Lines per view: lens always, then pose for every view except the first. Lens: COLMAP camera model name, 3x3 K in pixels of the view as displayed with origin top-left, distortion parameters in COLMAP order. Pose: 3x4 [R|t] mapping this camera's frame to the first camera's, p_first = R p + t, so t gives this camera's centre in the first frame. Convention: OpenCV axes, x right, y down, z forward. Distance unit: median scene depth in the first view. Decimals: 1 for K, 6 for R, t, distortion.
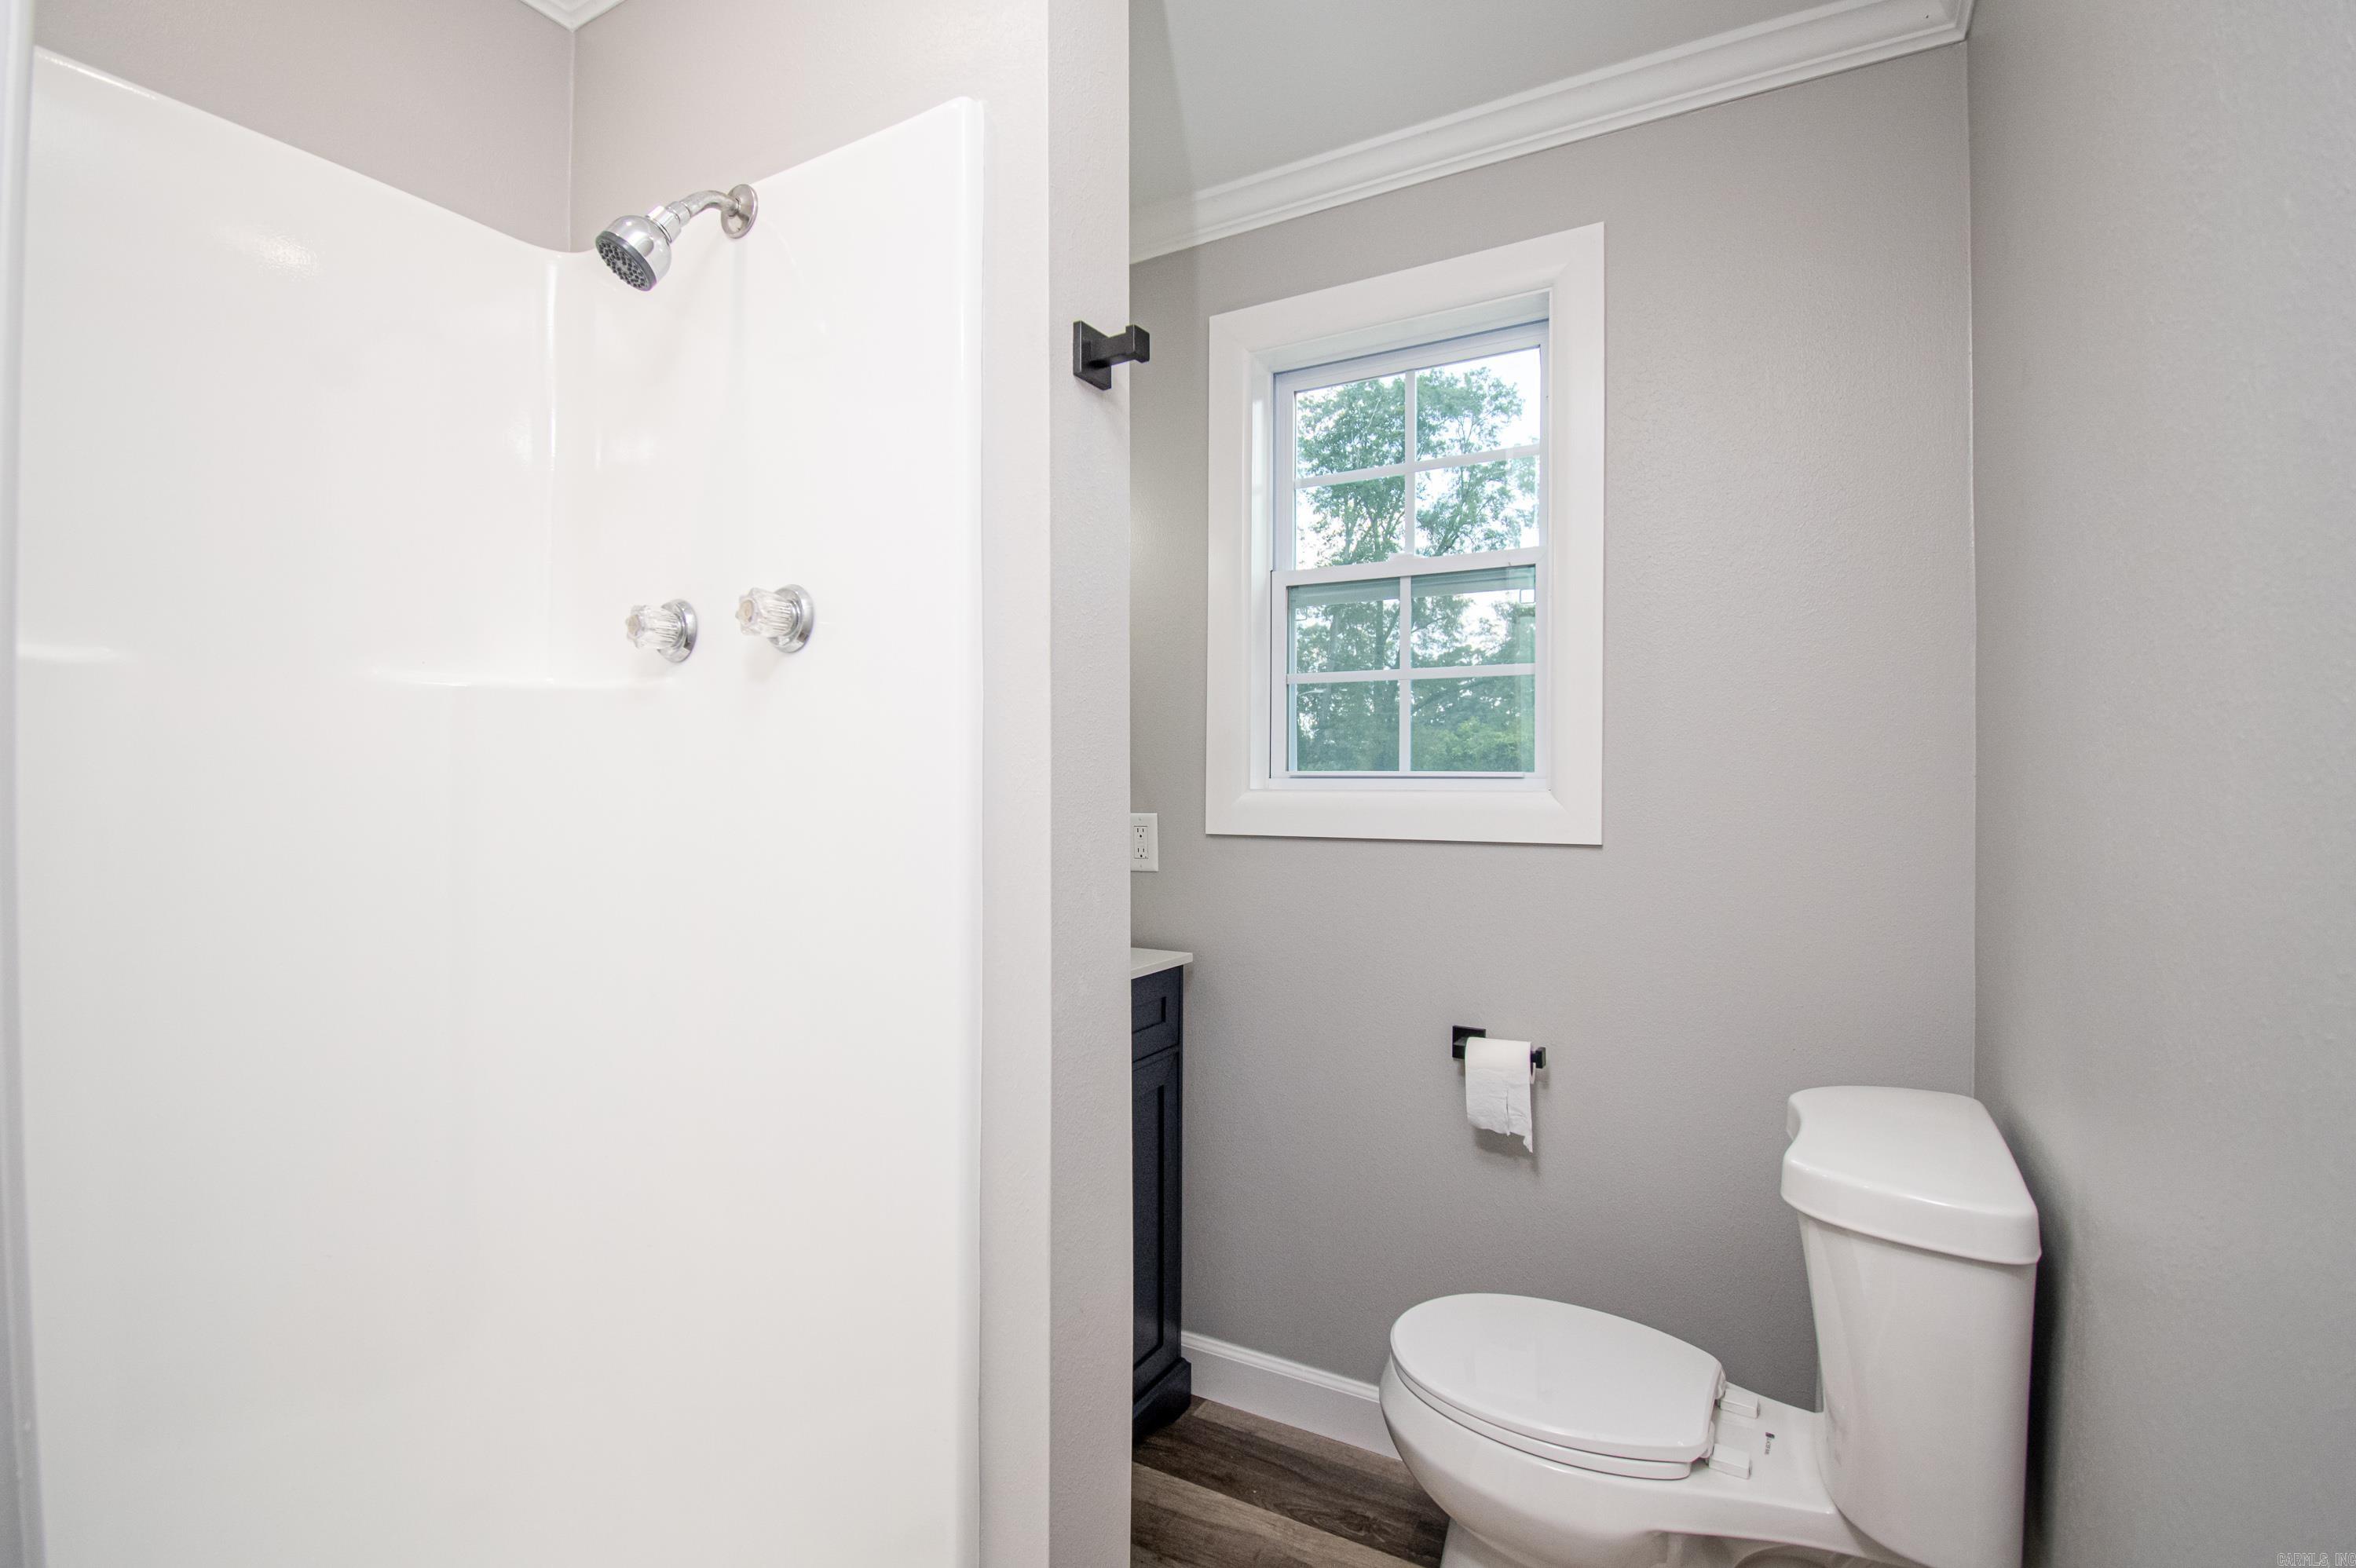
lens RADIAL K [[1069.1, 0, 1173.1], [0, 1069.1, 775.2], [0, 0, 1]] dist [0.017316, -0.029865]
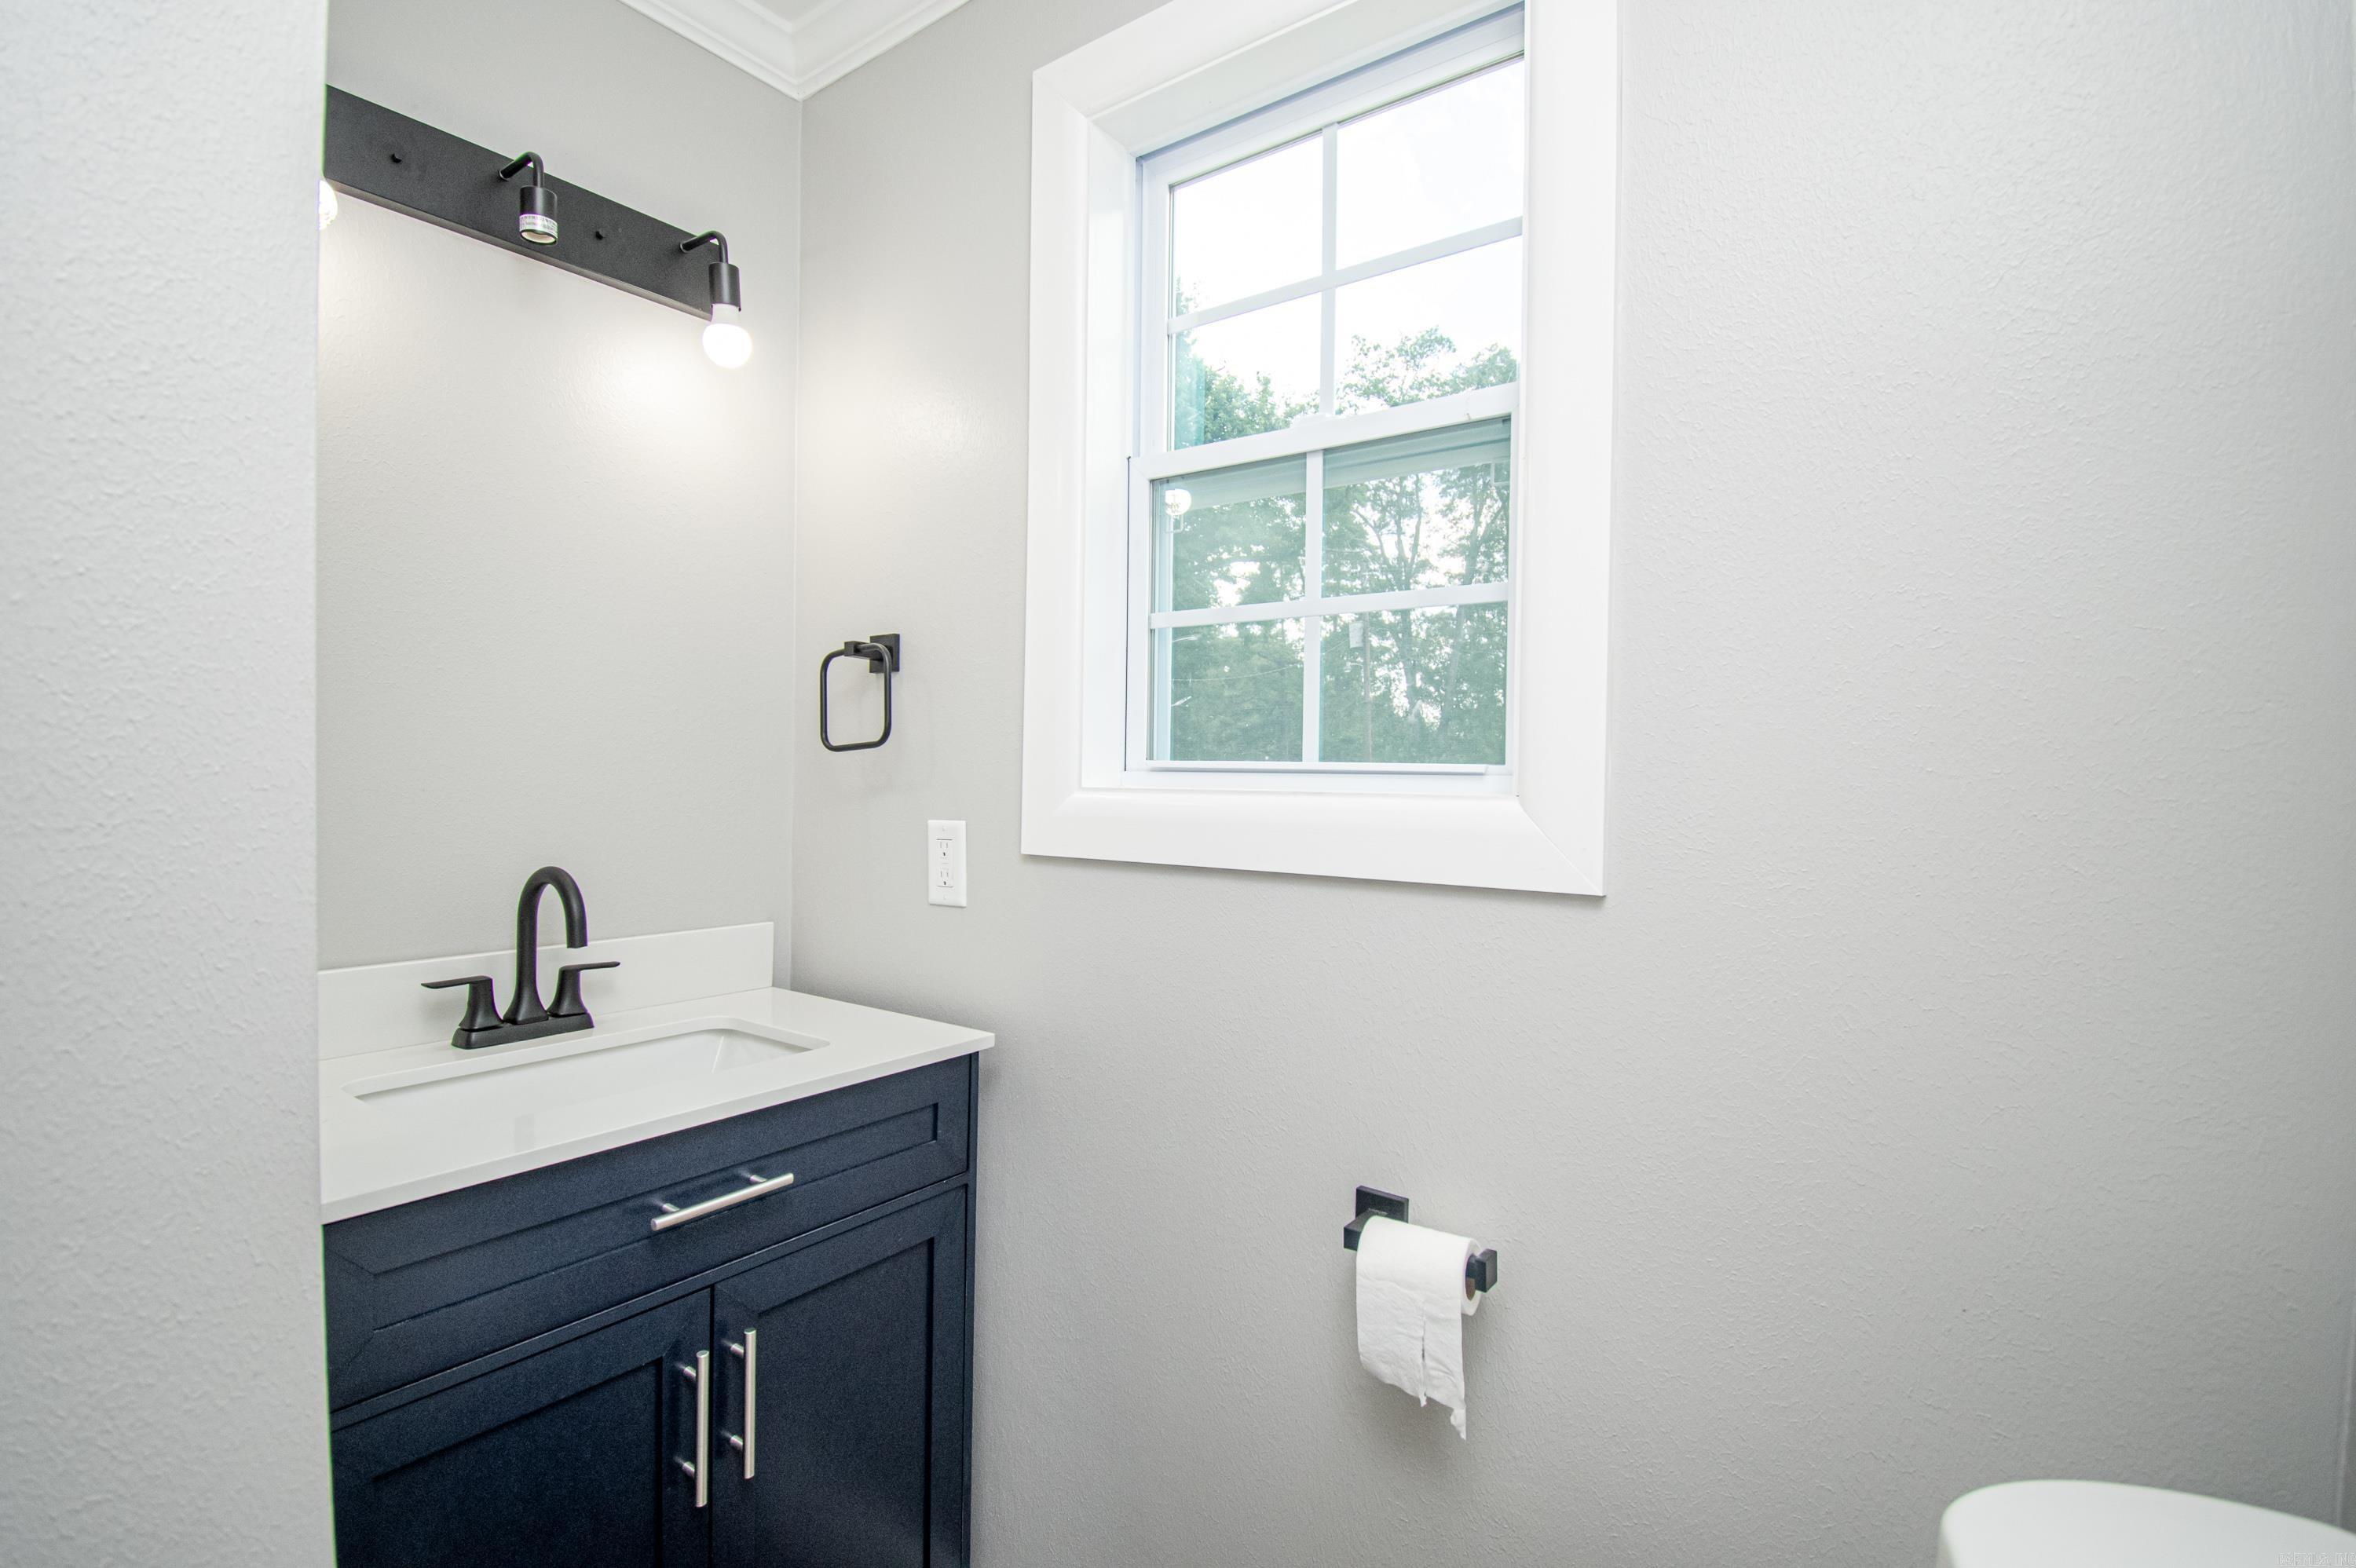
lens RADIAL K [[1069.1, 0, 1173.1], [0, 1069.1, 775.2], [0, 0, 1]] dist [0.017316, -0.029865]
pose [[0.992834, 0.011248, -0.118972, 0.205840], [-0.010325, 0.999912, 0.008370, -0.000420], [0.119056, -0.007081, 0.992862, 0.355576]]
